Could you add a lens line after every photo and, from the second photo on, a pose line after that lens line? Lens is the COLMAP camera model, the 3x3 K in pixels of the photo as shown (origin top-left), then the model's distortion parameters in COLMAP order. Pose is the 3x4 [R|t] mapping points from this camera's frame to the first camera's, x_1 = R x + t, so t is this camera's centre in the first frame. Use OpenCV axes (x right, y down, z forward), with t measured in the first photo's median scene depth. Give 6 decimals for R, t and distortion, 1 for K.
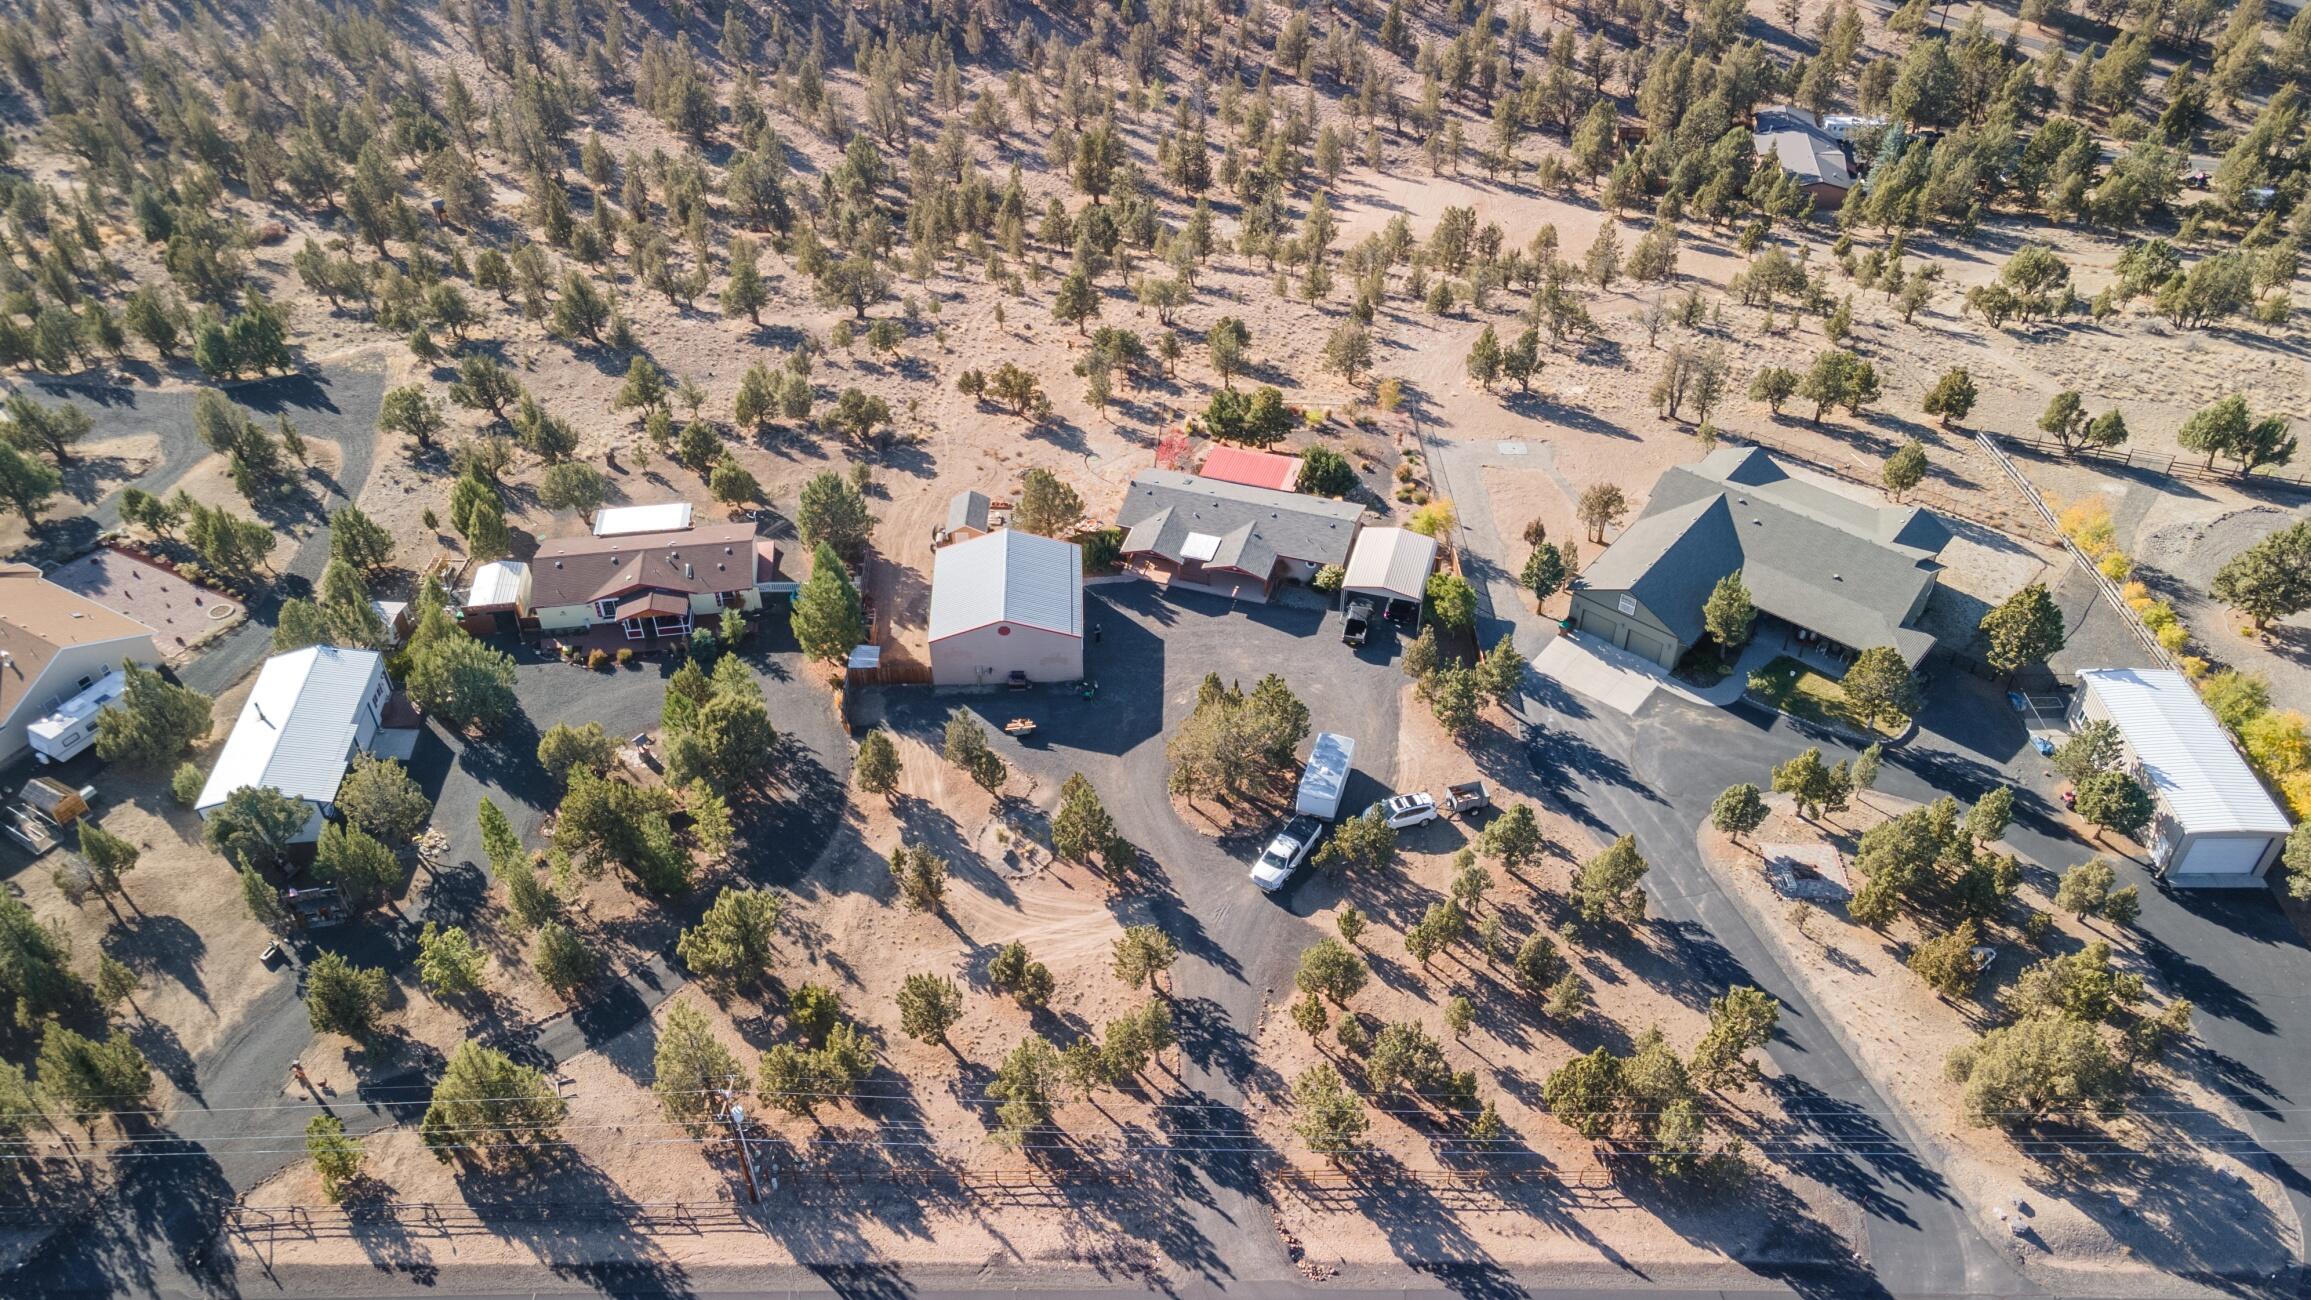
lens RADIAL K [[1698.2, 0, 1157.6], [0, 1698.2, 641.4], [0, 0, 1]] dist [0.027579, 0.028260]
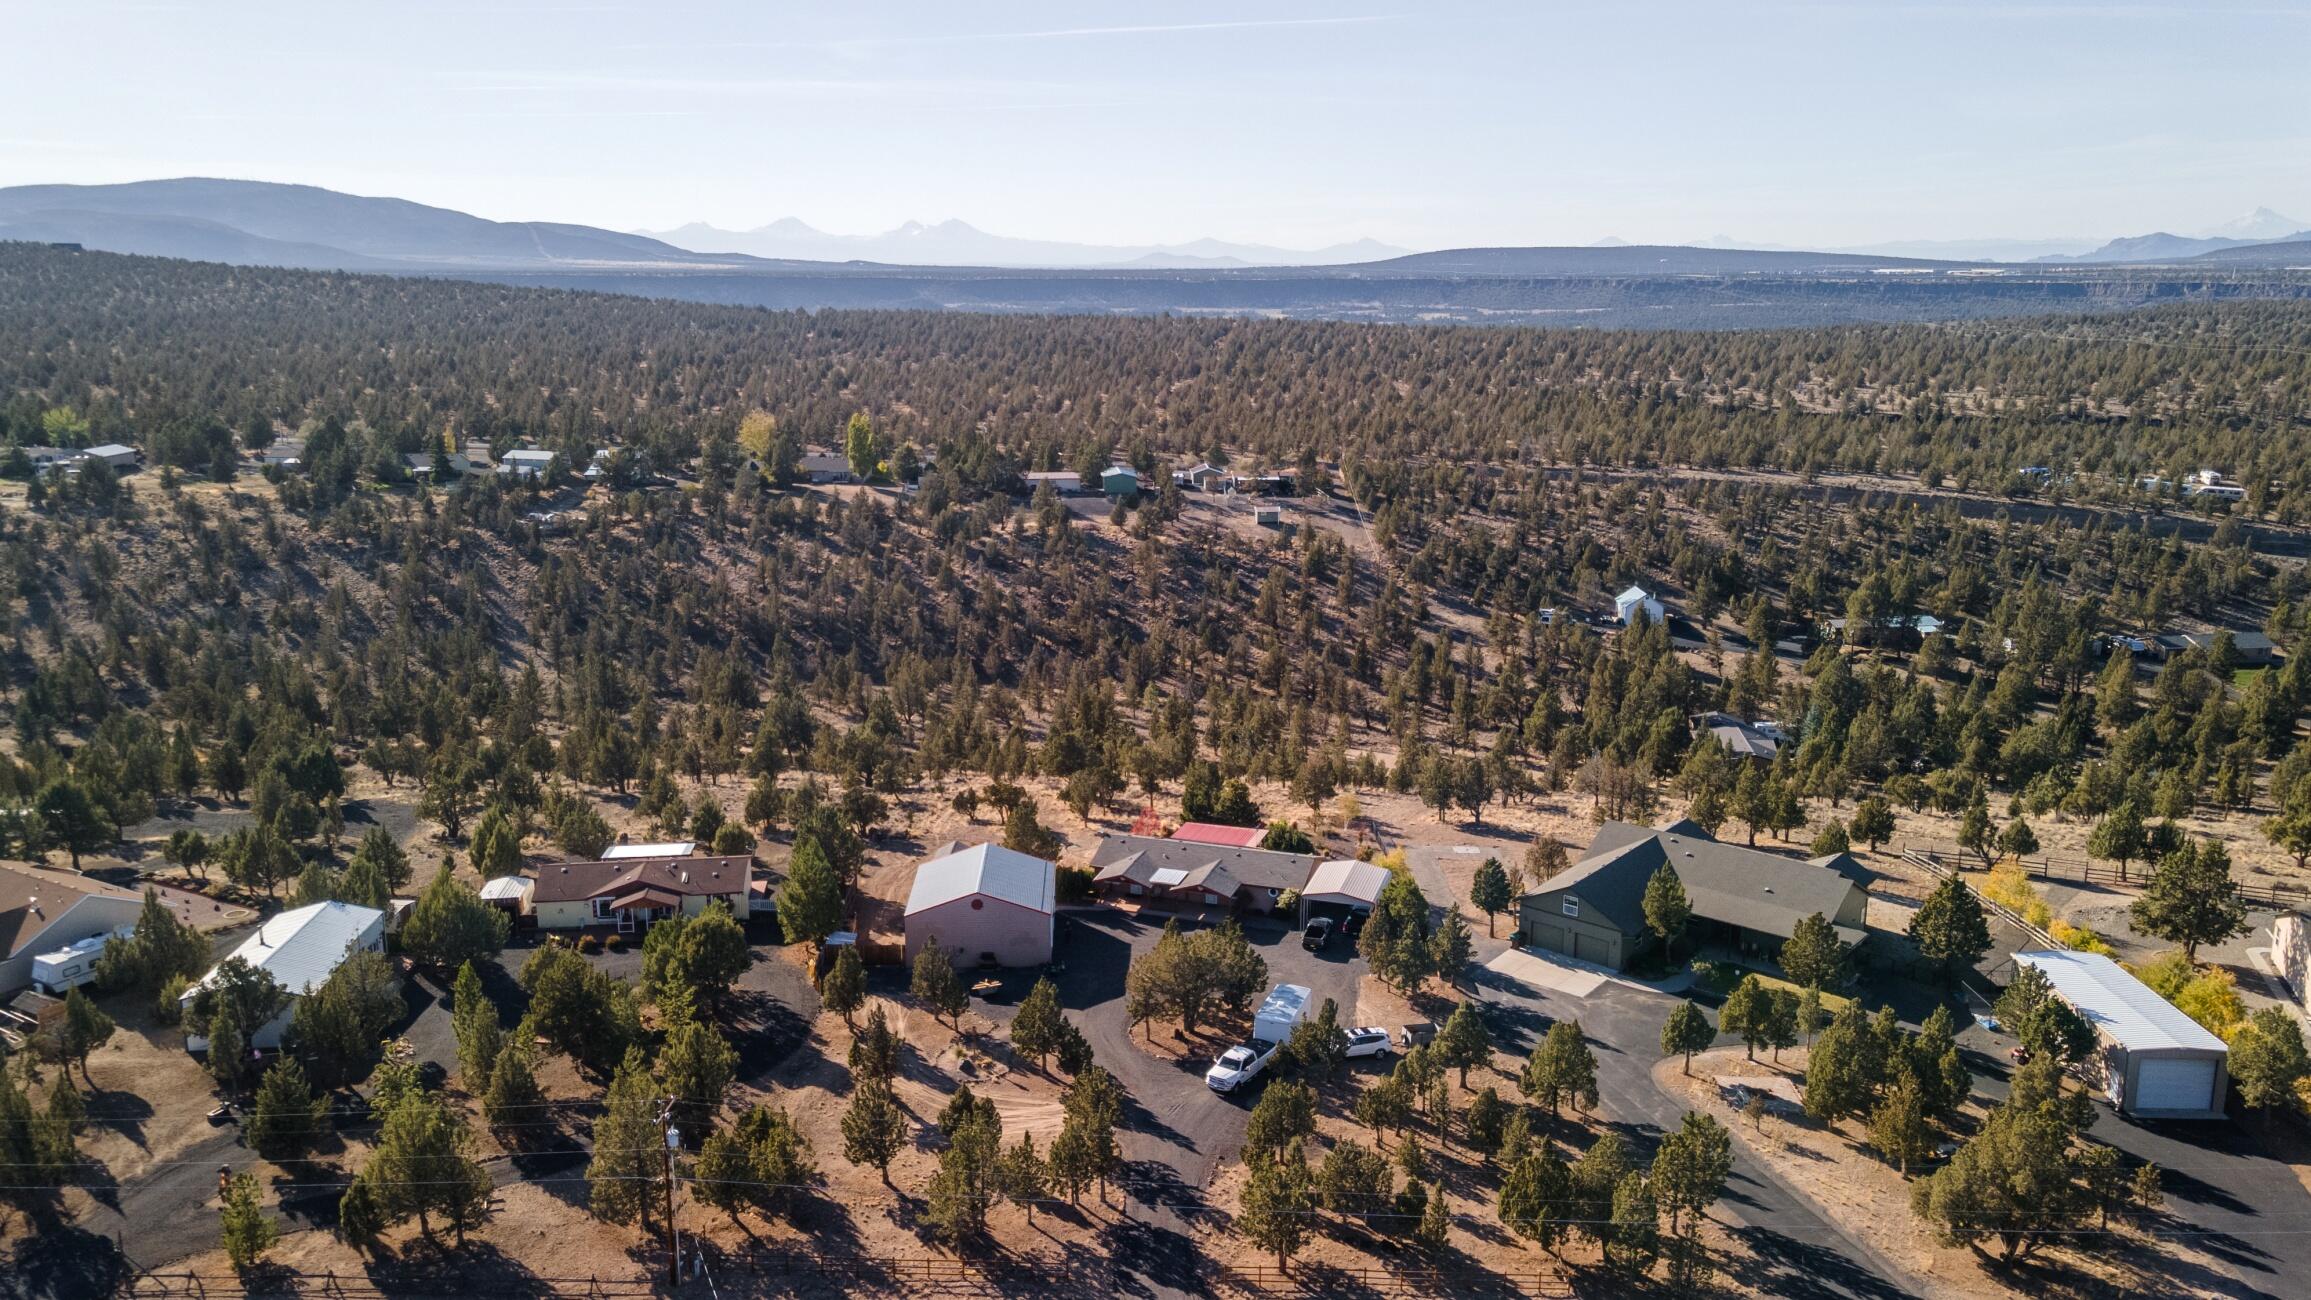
lens RADIAL K [[1698.2, 0, 1160.2], [0, 1698.2, 642.7], [0, 0, 1]] dist [0.027579, 0.028260]
pose [[0.999913, 0.009612, -0.009005, 0.032227], [-0.012684, 0.886852, -0.461880, 0.347619], [0.003546, 0.461954, 0.886897, -0.010681]]
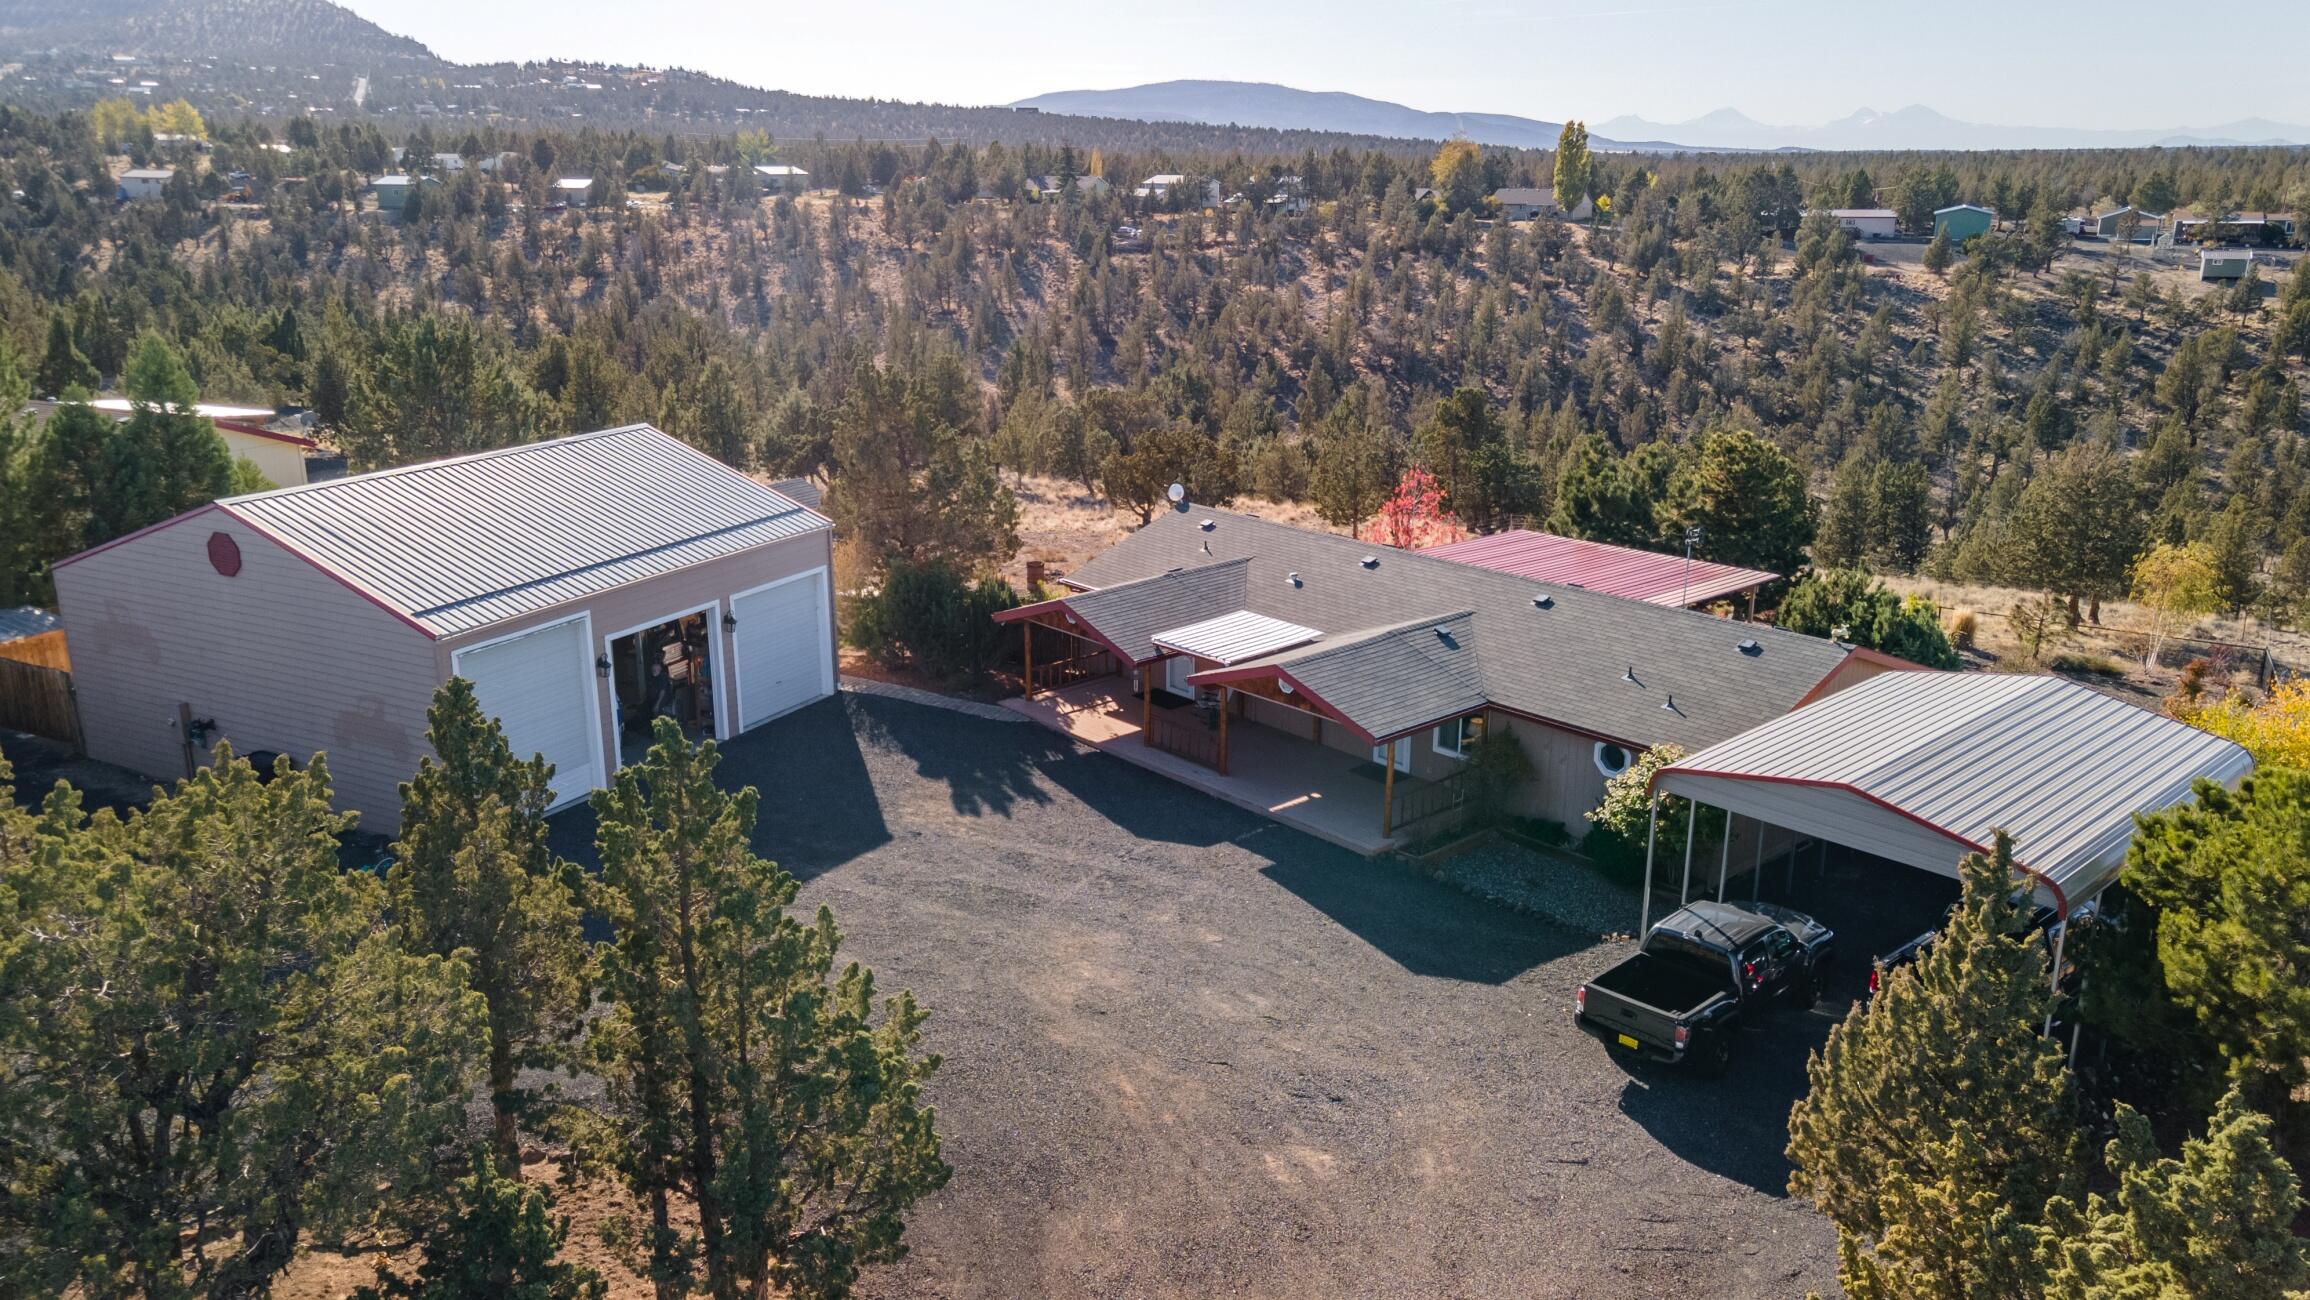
lens RADIAL K [[1697.5, 0, 1144.2], [0, 1697.5, 634.3], [0, 0, 1]] dist [0.027579, 0.028260]
pose [[0.860224, 0.143556, -0.489291, 0.169084], [-0.333001, 0.884837, -0.325844, 0.044559], [0.386166, 0.443233, 0.808963, 0.877817]]
